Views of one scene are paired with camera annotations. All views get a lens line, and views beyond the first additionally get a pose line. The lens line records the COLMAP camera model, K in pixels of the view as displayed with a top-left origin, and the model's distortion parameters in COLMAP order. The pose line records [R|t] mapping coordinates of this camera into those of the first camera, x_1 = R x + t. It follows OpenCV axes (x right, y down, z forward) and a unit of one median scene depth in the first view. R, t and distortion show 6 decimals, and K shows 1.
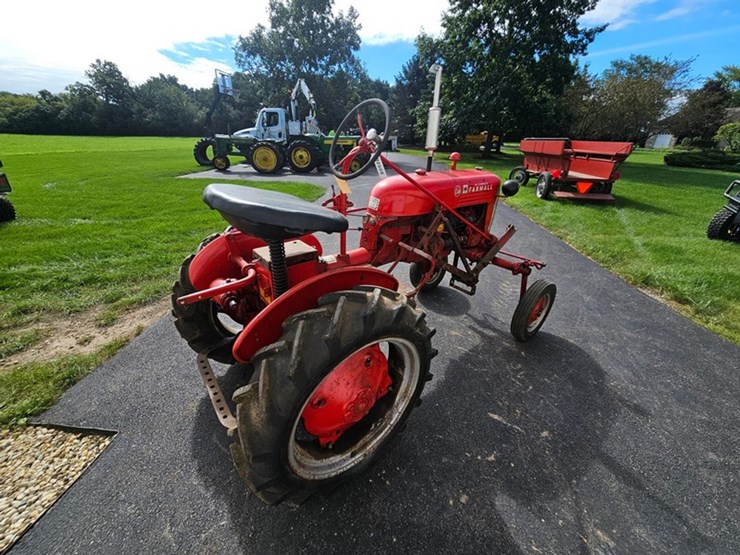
lens RADIAL K [[305.0, 0, 367.2], [0, 305.0, 273.2], [0, 0, 1]] dist [-0.002644, 0.000361]
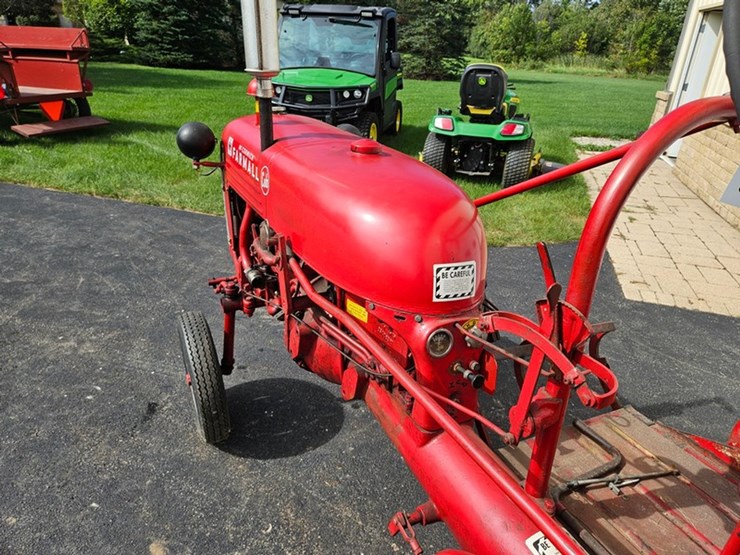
lens RADIAL K [[494.3, 0, 377.3], [0, 494.3, 268.2], [0, 0, 1]] dist [0.072785, -0.062293]
pose [[0.207975, -0.418758, 0.883962, -0.317872], [0.375555, 0.868642, 0.323141, -0.327301], [-0.903164, 0.264771, 0.337922, 0.701612]]
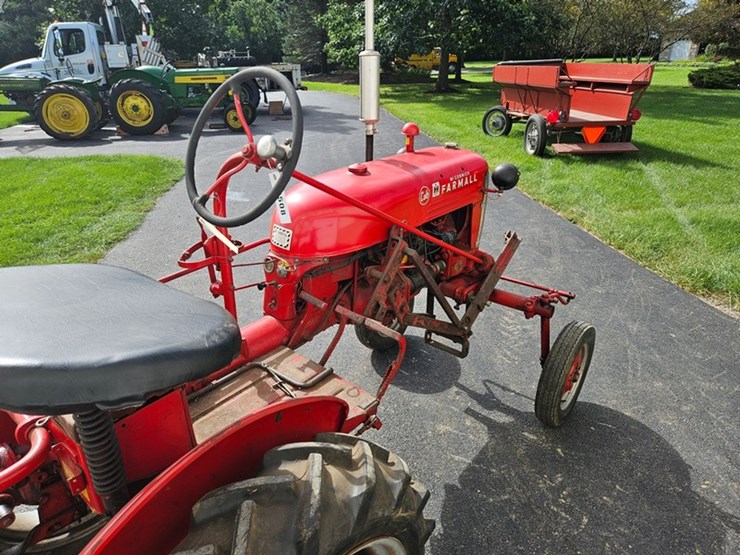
lens RADIAL K [[494.3, 0, 360.0], [0, 494.3, 266.9], [0, 0, 1]] dist [0.072785, -0.062293]
pose [[0.979081, -0.108757, 0.171966, 0.000201], [0.113314, 0.993416, -0.016881, -0.112688], [-0.168998, 0.036014, 0.984958, 0.082552]]
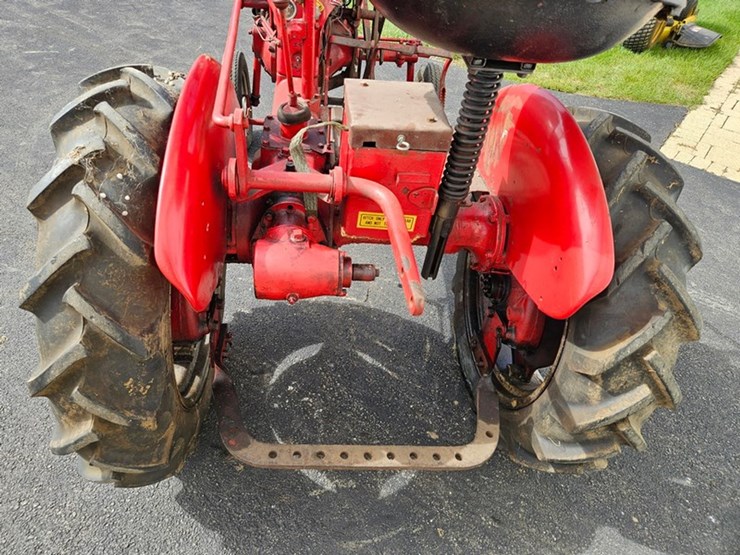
lens RADIAL K [[494.3, 0, 360.3], [0, 494.3, 271.4], [0, 0, 1]] dist [0.072785, -0.062293]
pose [[0.562487, -0.512031, 0.649178, -0.505216], [0.274431, 0.856272, 0.437591, -0.111952], [-0.779933, -0.067984, 0.622160, 0.335954]]
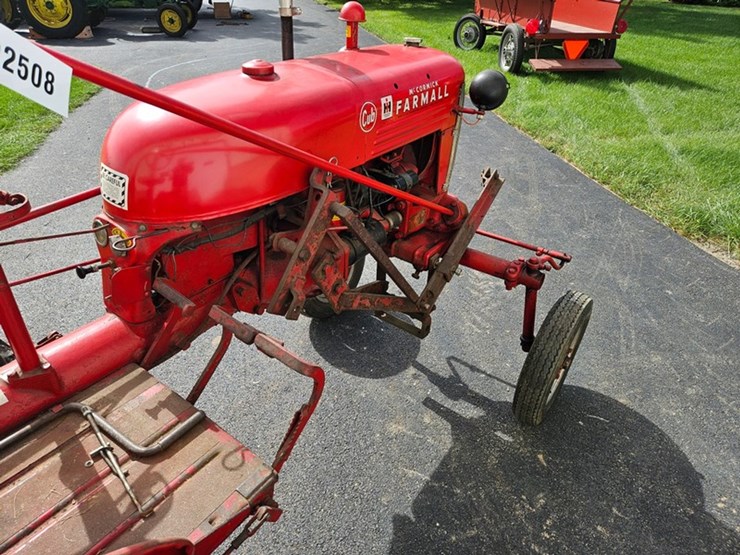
lens RADIAL K [[494.3, 0, 360.7], [0, 494.3, 268.3], [0, 0, 1]] dist [0.072785, -0.062293]
pose [[0.965030, -0.140429, 0.221352, 0.108668], [0.110617, 0.983694, 0.141811, -0.148479], [-0.237657, -0.112366, 0.964828, 0.335877]]
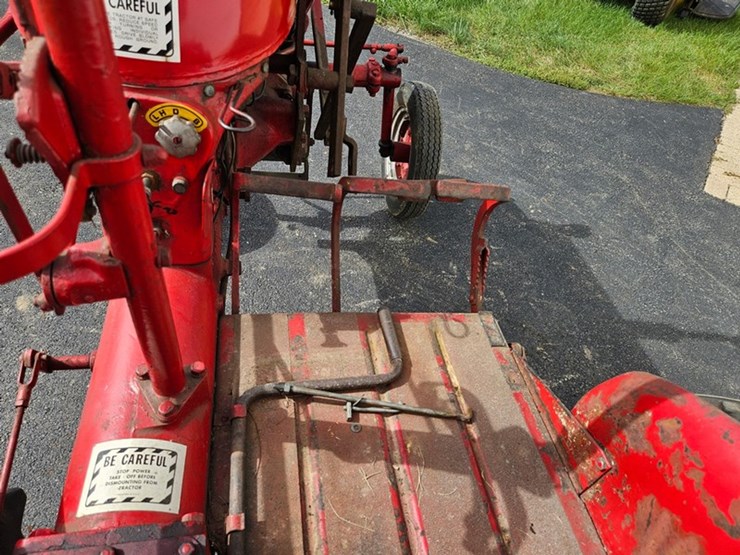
lens RADIAL K [[494.3, 0, 362.0], [0, 494.3, 285.4], [0, 0, 1]] dist [0.072785, -0.062293]
pose [[0.493551, -0.609875, 0.620048, -0.128164], [0.251876, 0.782610, 0.569280, -0.185952], [-0.832446, -0.124793, 0.539871, 0.576335]]
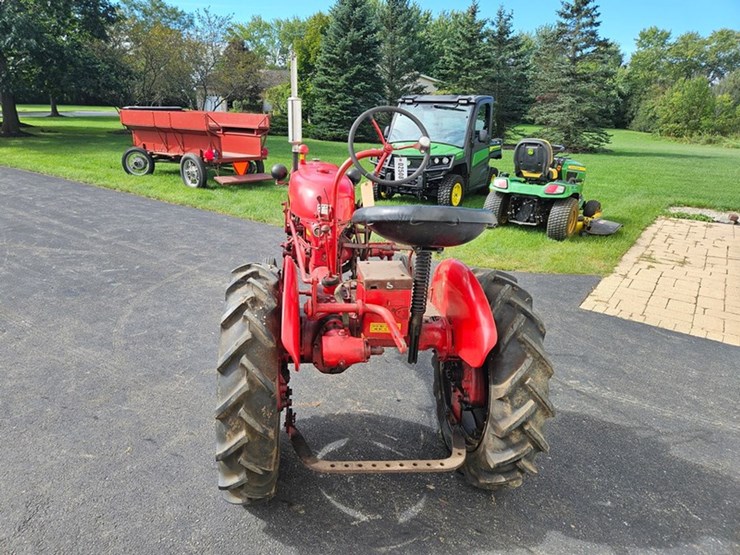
lens RADIAL K [[494.3, 0, 360.8], [0, 494.3, 265.1], [0, 0, 1]] dist [0.072785, -0.062293]
pose [[0.517951, -0.261385, 0.814497, -0.848238], [0.337919, 0.937248, 0.085889, -0.135603], [-0.785836, 0.230748, 0.573775, 0.129454]]
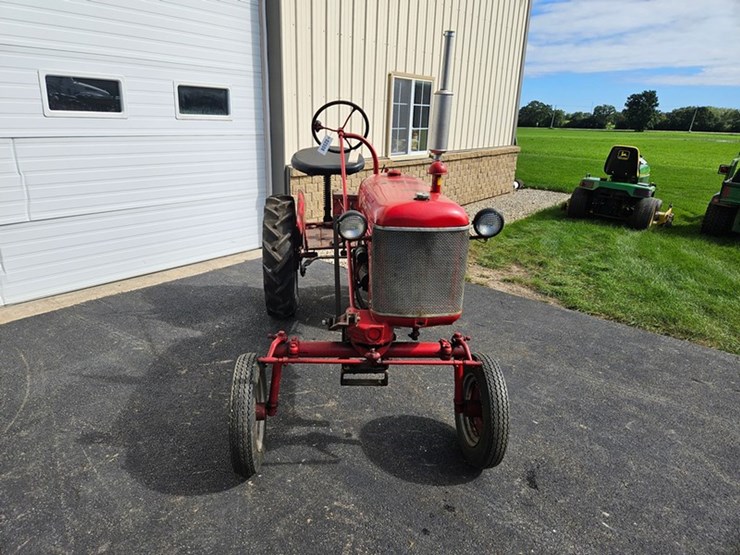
lens RADIAL K [[494.3, 0, 358.0], [0, 494.3, 261.8], [0, 0, 1]] dist [0.072785, -0.062293]
pose [[-0.558123, 0.188955, -0.807957, 1.099387], [-0.392667, 0.797647, 0.457791, -0.589363], [0.730966, 0.572762, -0.370988, 1.292568]]
